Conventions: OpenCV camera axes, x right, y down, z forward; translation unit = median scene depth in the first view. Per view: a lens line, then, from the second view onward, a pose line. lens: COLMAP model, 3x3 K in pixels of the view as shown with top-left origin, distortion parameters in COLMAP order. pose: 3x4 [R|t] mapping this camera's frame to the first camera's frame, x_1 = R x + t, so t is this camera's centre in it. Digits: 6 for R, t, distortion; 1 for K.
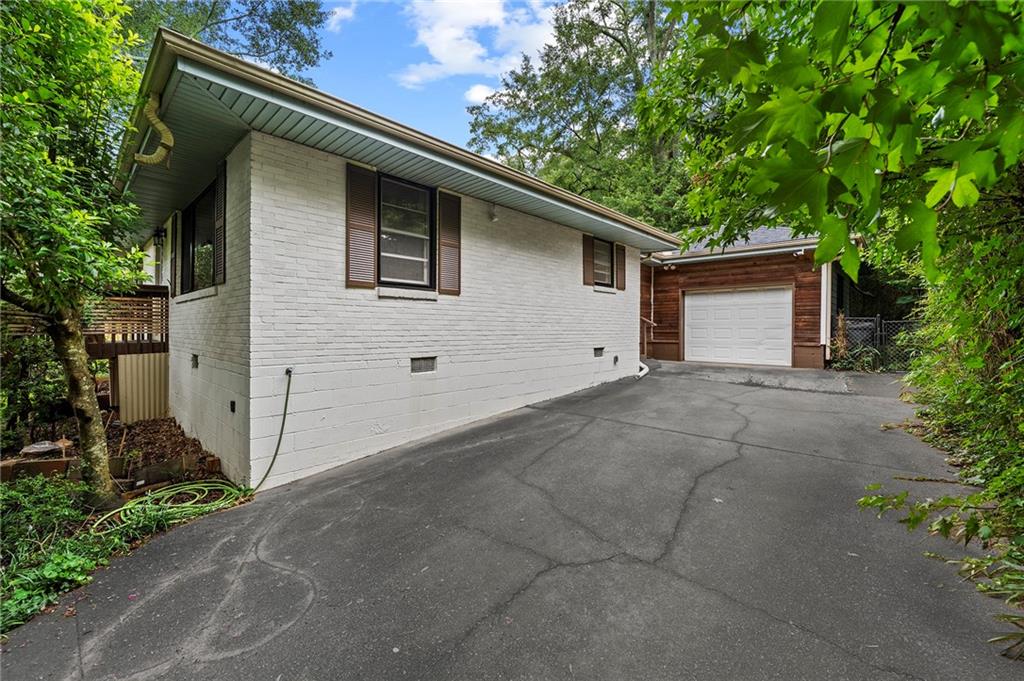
lens RADIAL K [[427.2, 0, 512.0], [0, 427.2, 340.5], [0, 0, 1]] dist [-0.007102, -0.000673]
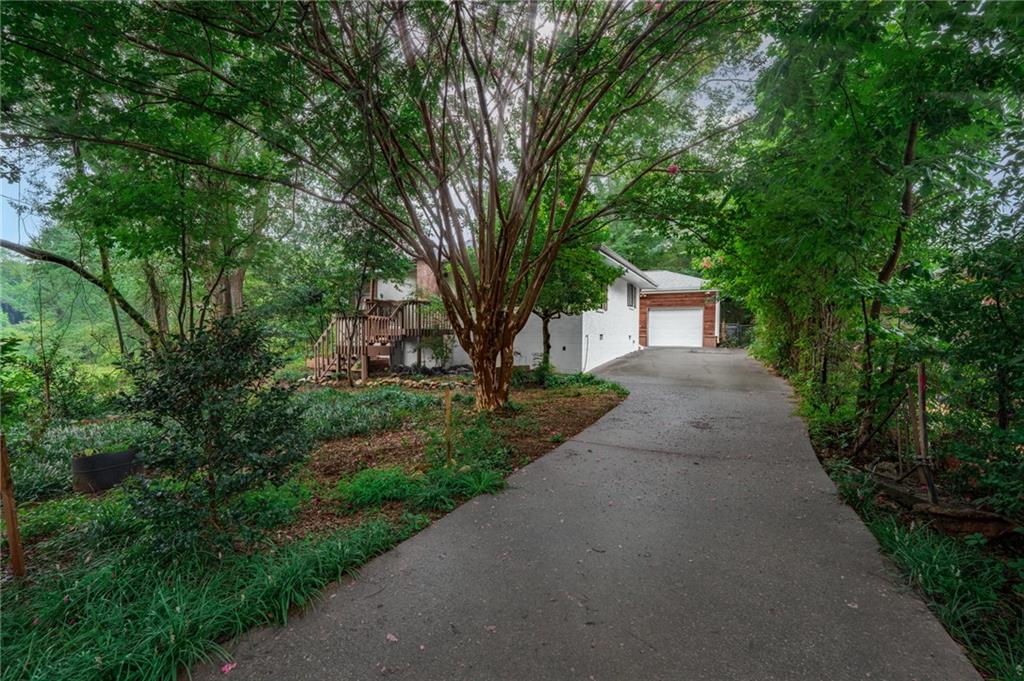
lens RADIAL K [[422.3, 0, 515.6], [0, 422.3, 335.7], [0, 0, 1]] dist [-0.001869, -0.000068]
pose [[0.967012, 0.010652, 0.254509, -0.775553], [-0.004486, 0.999682, -0.024797, 0.064267], [-0.254692, 0.022837, 0.966753, -0.786673]]
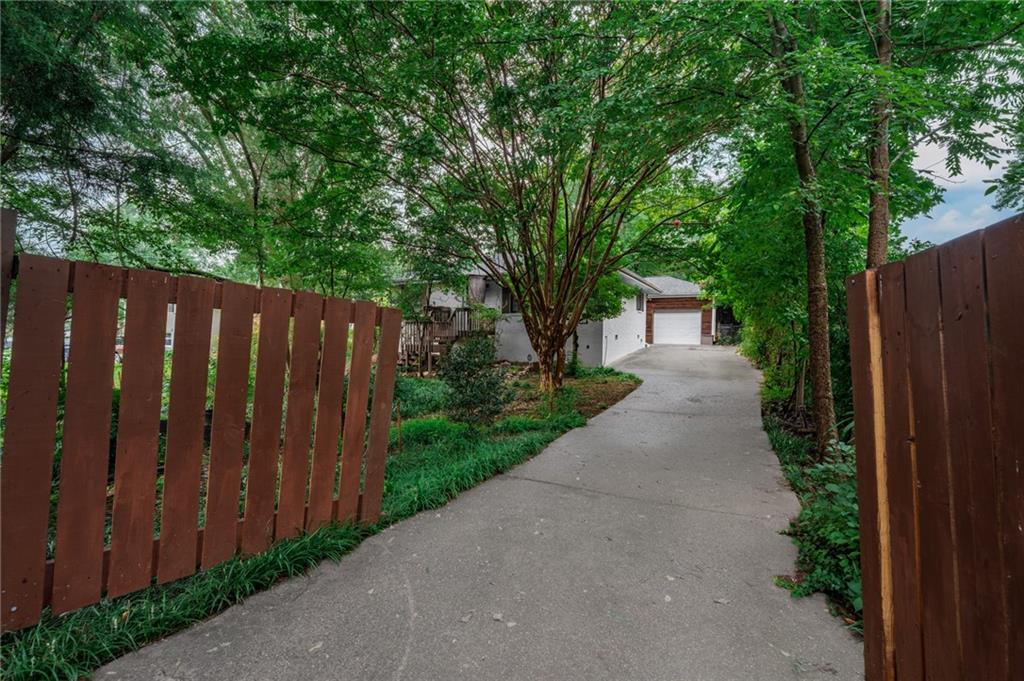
lens RADIAL K [[427.2, 0, 512.0], [0, 427.2, 340.5], [0, 0, 1]] dist [-0.007102, -0.000673]
pose [[0.968559, 0.004937, 0.248734, -0.995213], [-0.004646, 0.999988, -0.001757, 0.049732], [-0.248739, 0.000546, 0.968570, -1.089588]]
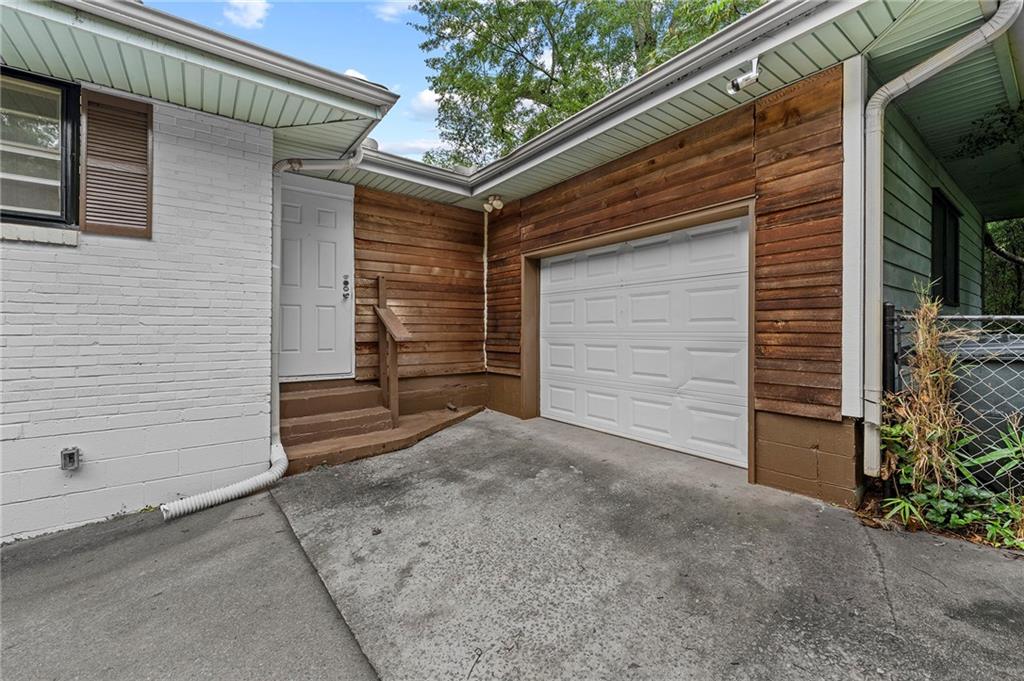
lens RADIAL K [[422.3, 0, 515.6], [0, 422.3, 335.7], [0, 0, 1]] dist [-0.001869, -0.000068]
pose [[0.986174, -0.001460, -0.165709, 0.554316], [-0.000440, 0.999935, -0.011429, -0.037716], [0.165715, 0.011344, 0.986108, 0.687761]]
